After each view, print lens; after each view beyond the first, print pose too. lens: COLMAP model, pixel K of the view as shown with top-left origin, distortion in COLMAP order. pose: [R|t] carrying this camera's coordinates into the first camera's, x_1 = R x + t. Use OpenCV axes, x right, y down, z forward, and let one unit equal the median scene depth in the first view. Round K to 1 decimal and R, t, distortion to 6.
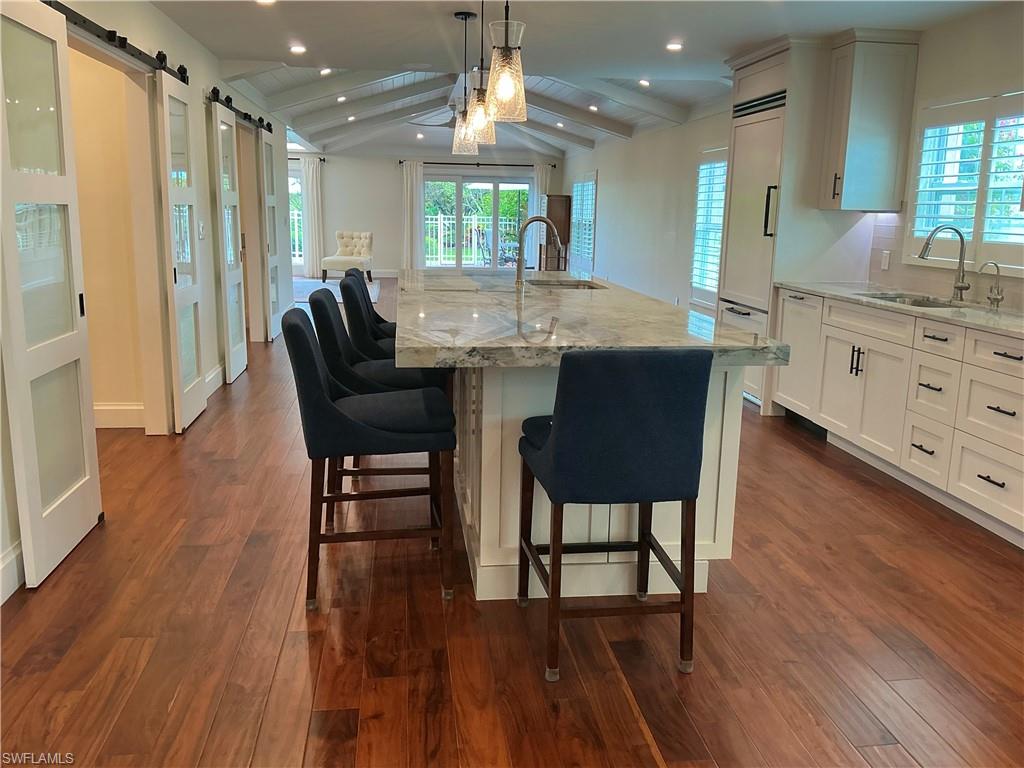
lens RADIAL K [[851.5, 0, 512.0], [0, 851.5, 384.0], [0, 0, 1]] dist [0.152721, -0.313178]
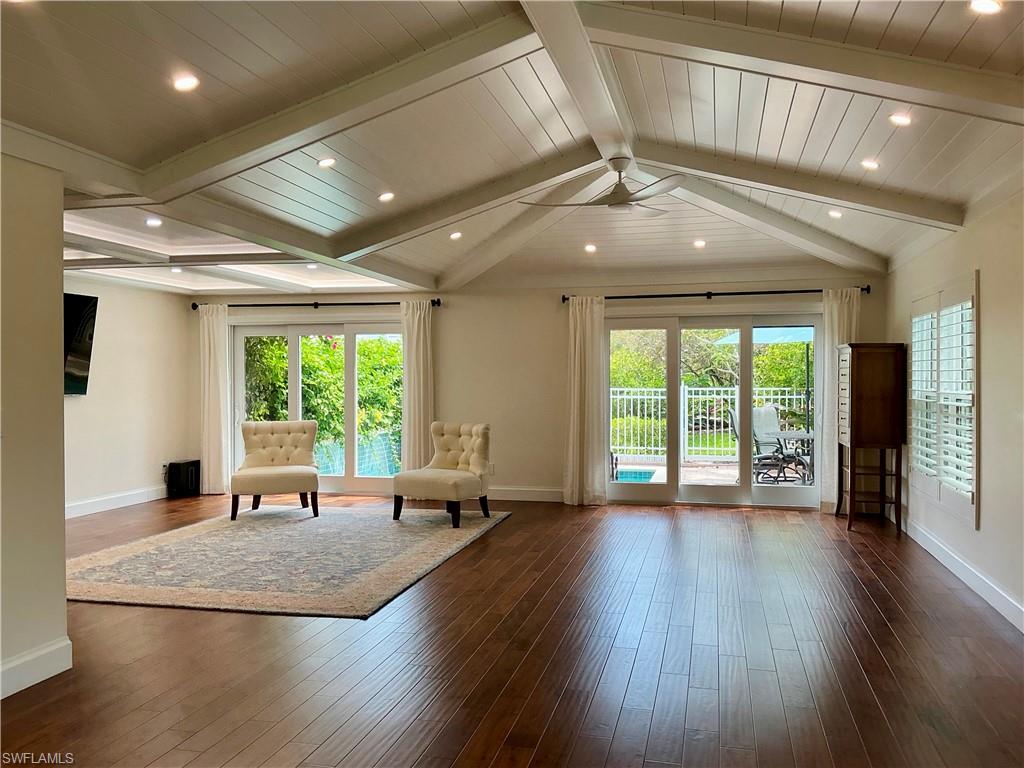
lens RADIAL K [[851.5, 0, 512.0], [0, 851.5, 384.0], [0, 0, 1]] dist [0.152721, -0.313178]
pose [[0.936436, -0.018443, -0.350353, 0.101280], [-0.050225, 0.981284, -0.185901, -0.310260], [0.347224, 0.191681, 0.917984, 1.541343]]
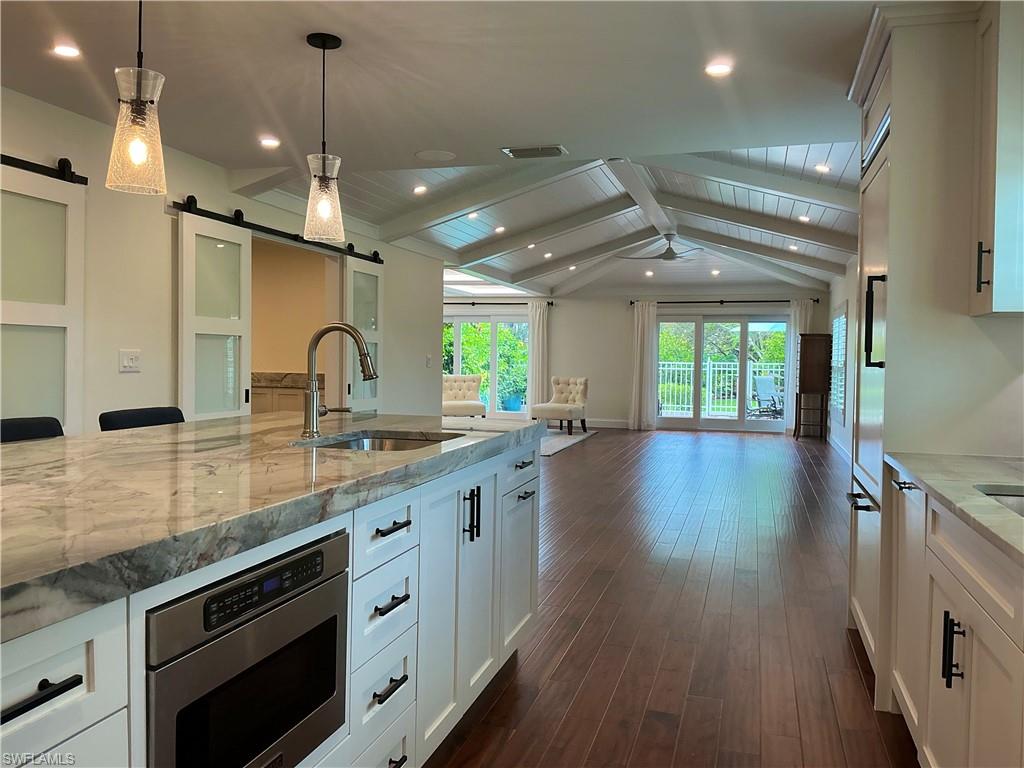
lens RADIAL K [[851.5, 0, 512.0], [0, 851.5, 384.0], [0, 0, 1]] dist [0.152721, -0.313178]
pose [[0.921225, 0.006629, -0.388973, 0.332100], [-0.074589, 0.984315, -0.159879, -0.063575], [0.381812, 0.176297, 0.907270, 0.471910]]
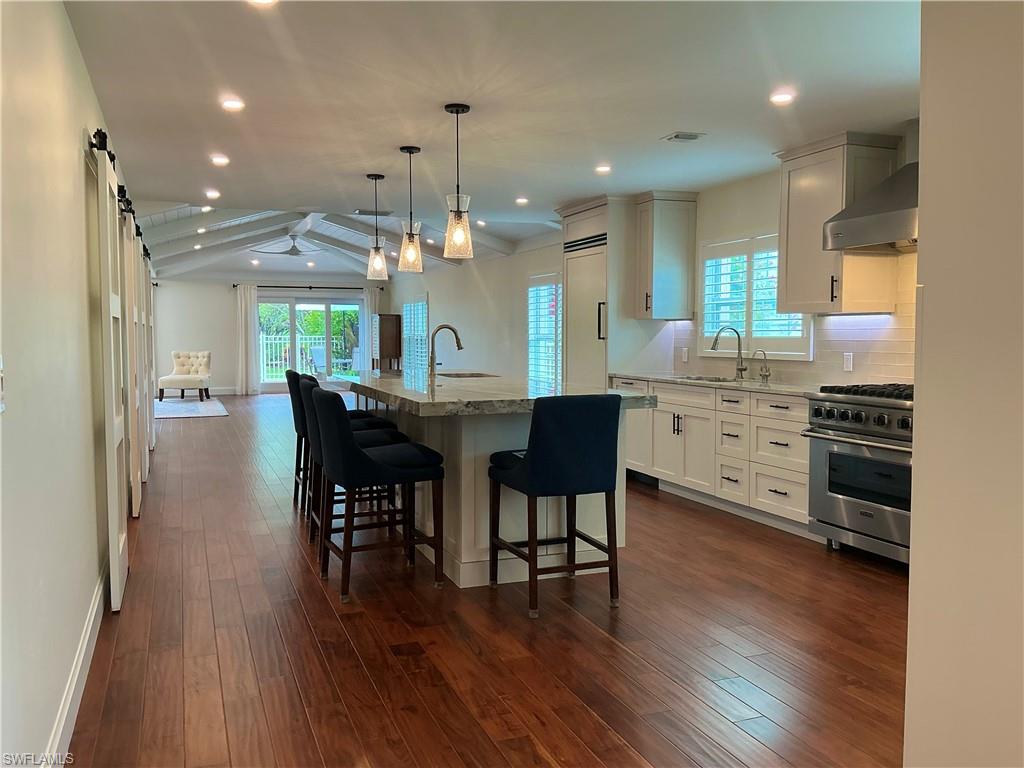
lens RADIAL K [[851.5, 0, 512.0], [0, 851.5, 384.0], [0, 0, 1]] dist [0.152721, -0.313178]
pose [[0.971576, -0.034009, 0.234273, -0.161358], [0.065915, 0.989355, -0.129741, 0.063794], [-0.227367, 0.141496, 0.963475, -0.244144]]
